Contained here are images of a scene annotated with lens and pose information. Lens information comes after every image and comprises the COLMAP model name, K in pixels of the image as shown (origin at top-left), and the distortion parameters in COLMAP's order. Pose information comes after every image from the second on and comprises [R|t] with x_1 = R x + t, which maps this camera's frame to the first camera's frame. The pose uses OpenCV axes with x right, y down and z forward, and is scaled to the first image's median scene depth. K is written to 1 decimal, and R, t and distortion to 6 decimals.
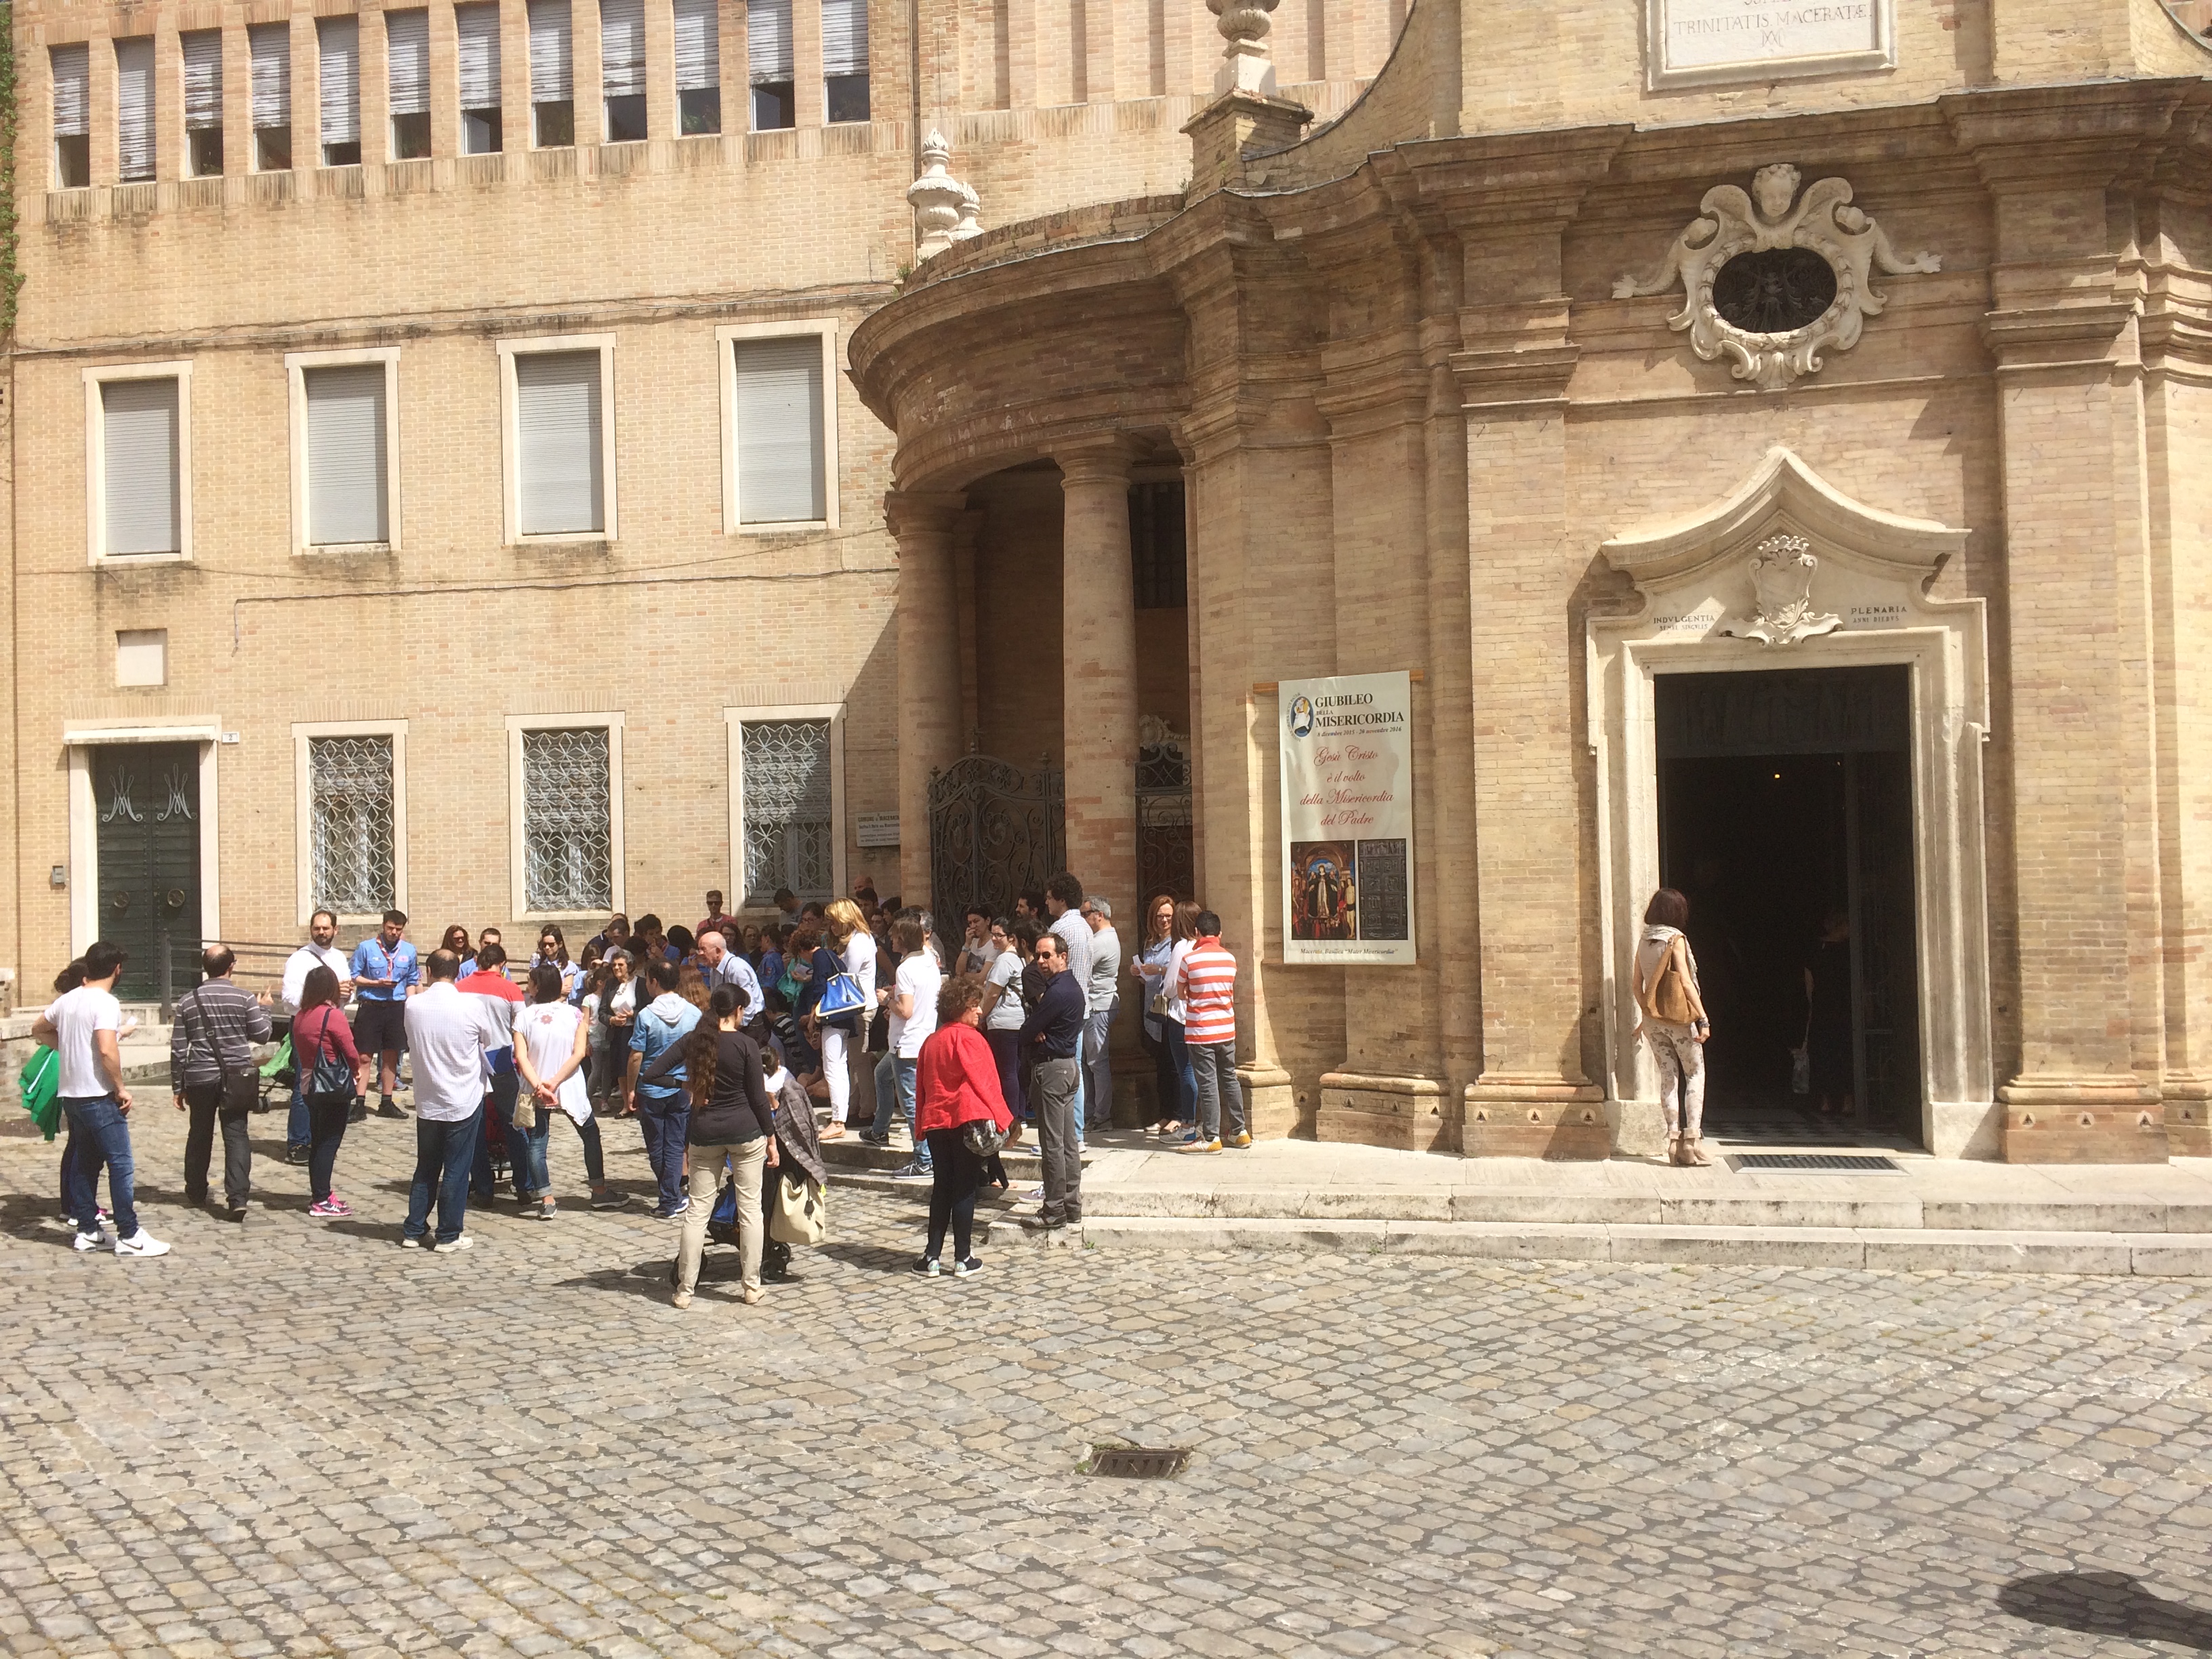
lens RADIAL K [[1889.5, 0, 1111.8], [0, 1889.5, 824.8], [0, 0, 1]] dist [0.048531, -0.027057]
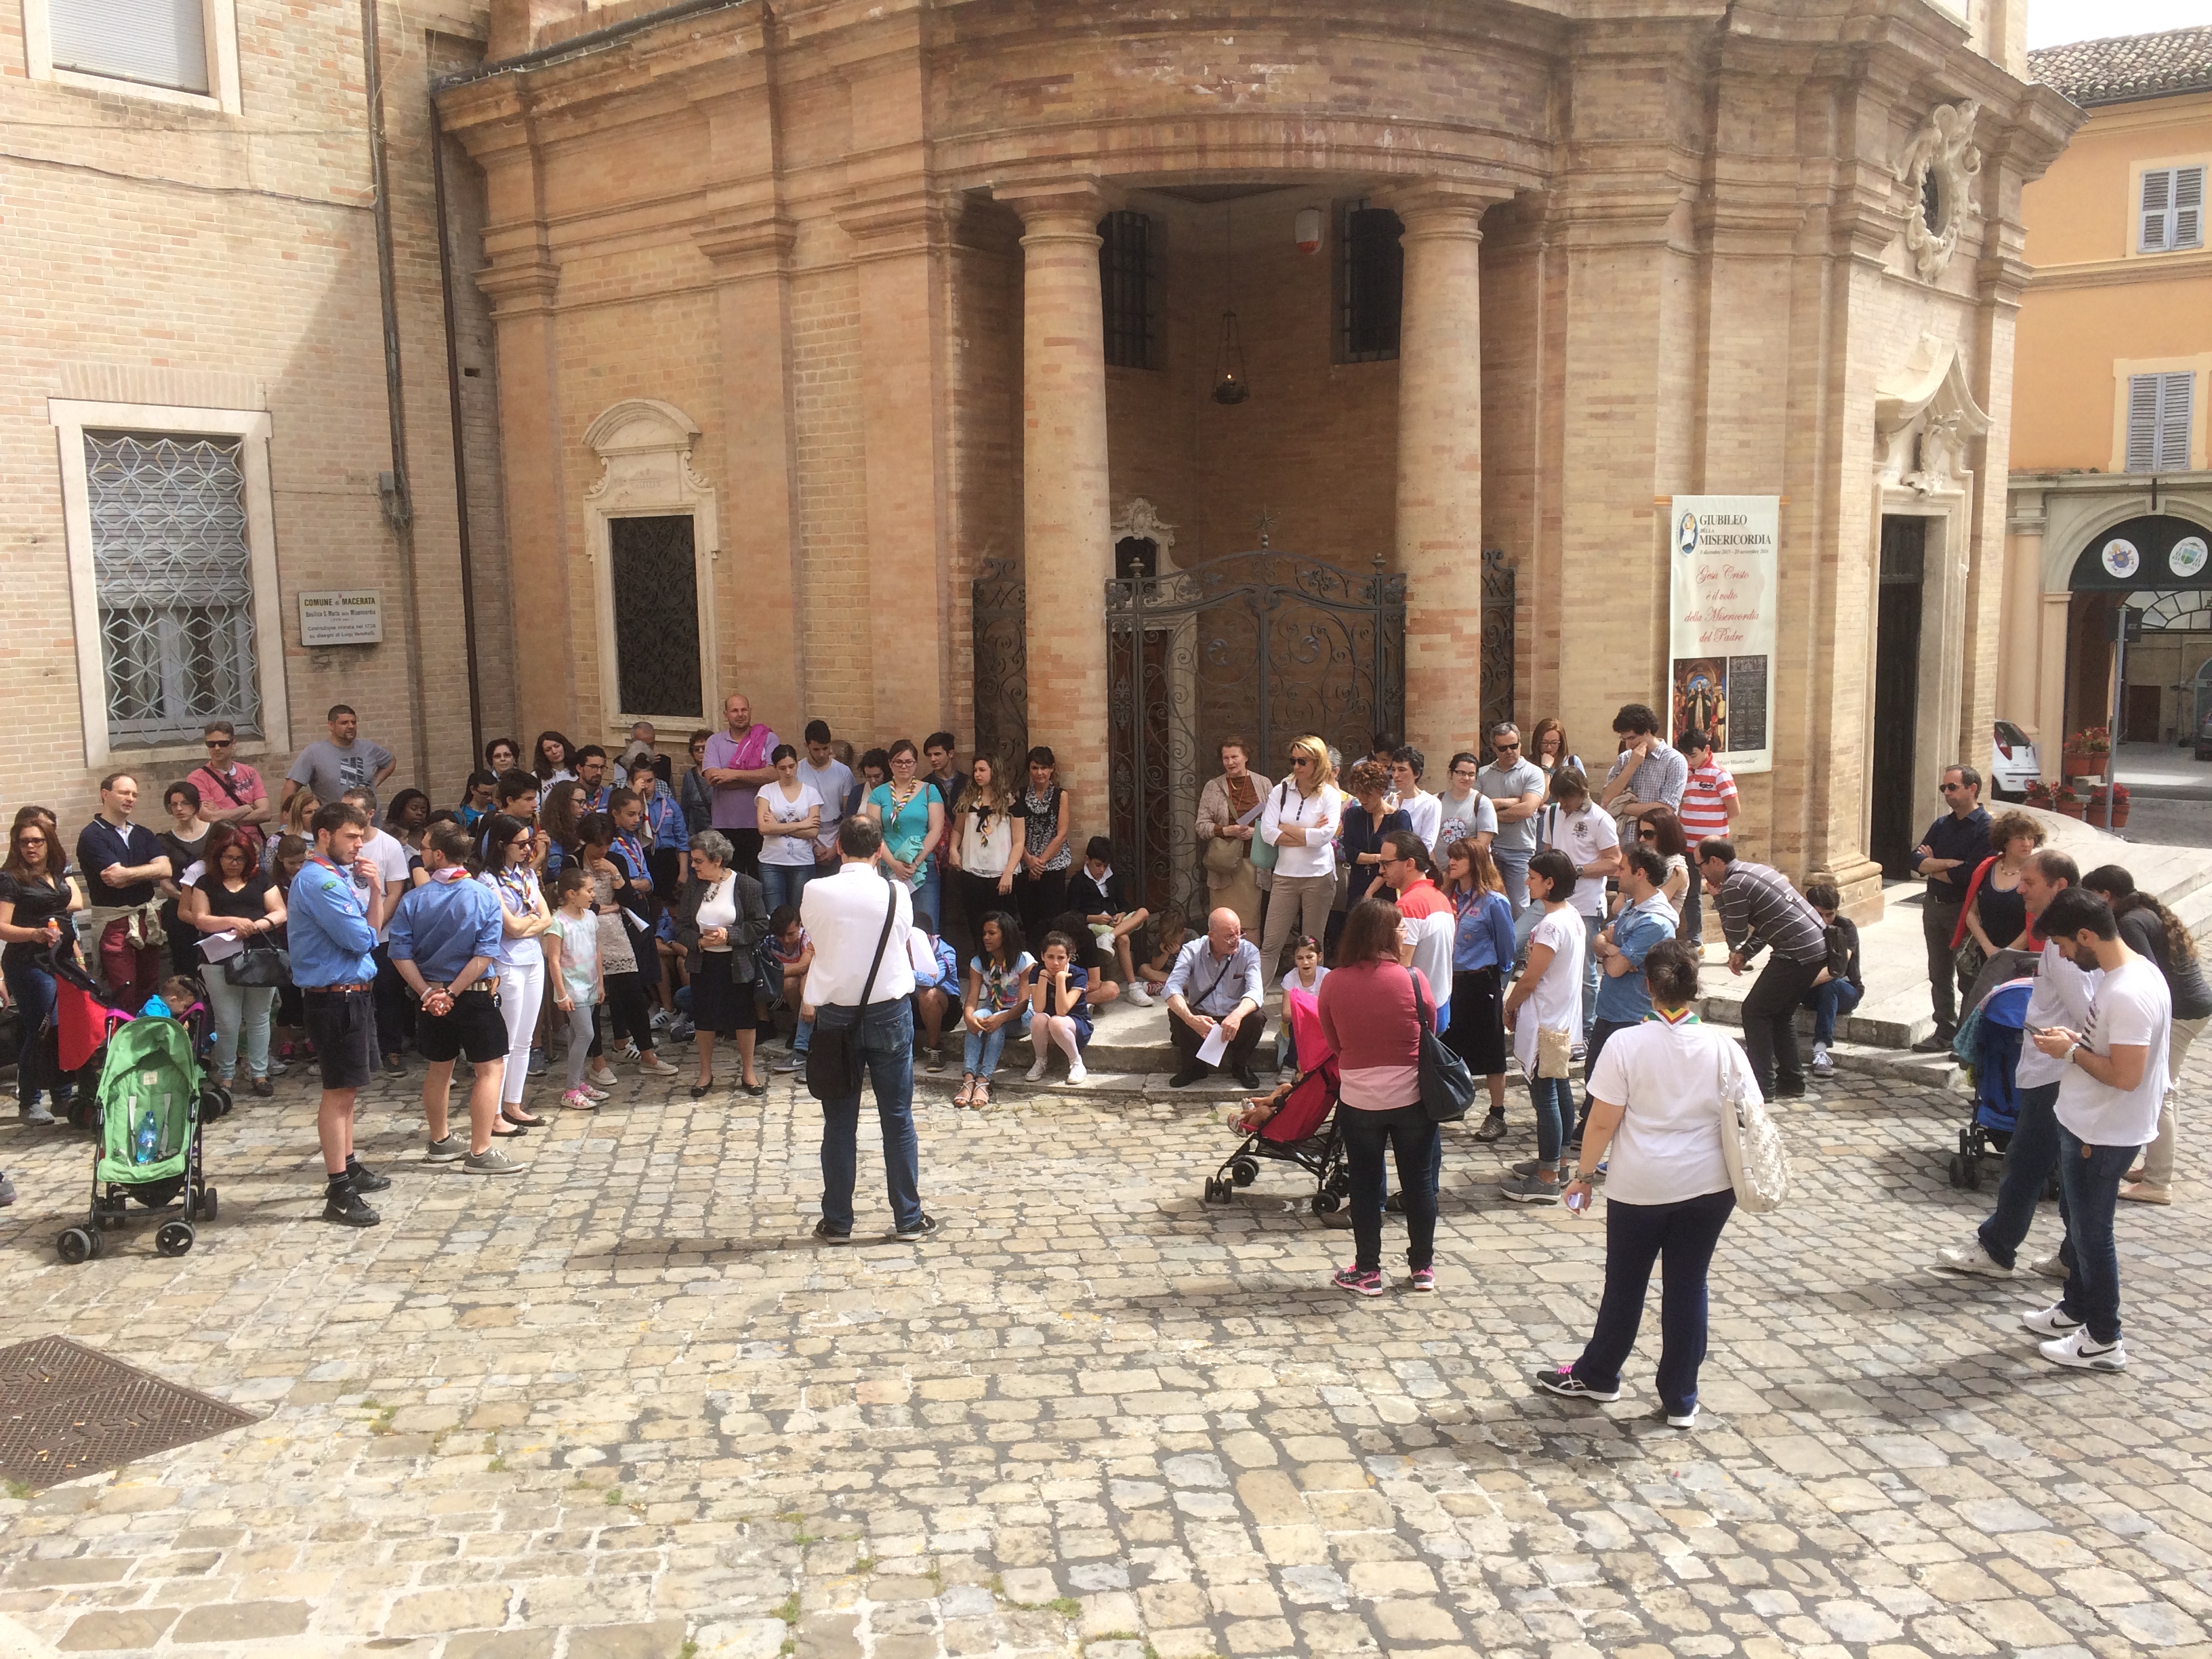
lens RADIAL K [[1889.5, 0, 1110.2], [0, 1889.5, 831.8], [0, 0, 1]] dist [0.048531, -0.027057]
pose [[0.508790, -0.095000, 0.855633, -0.932567], [-0.019656, 0.992352, 0.121868, -0.016726], [-0.860666, -0.078824, 0.503031, 0.743484]]
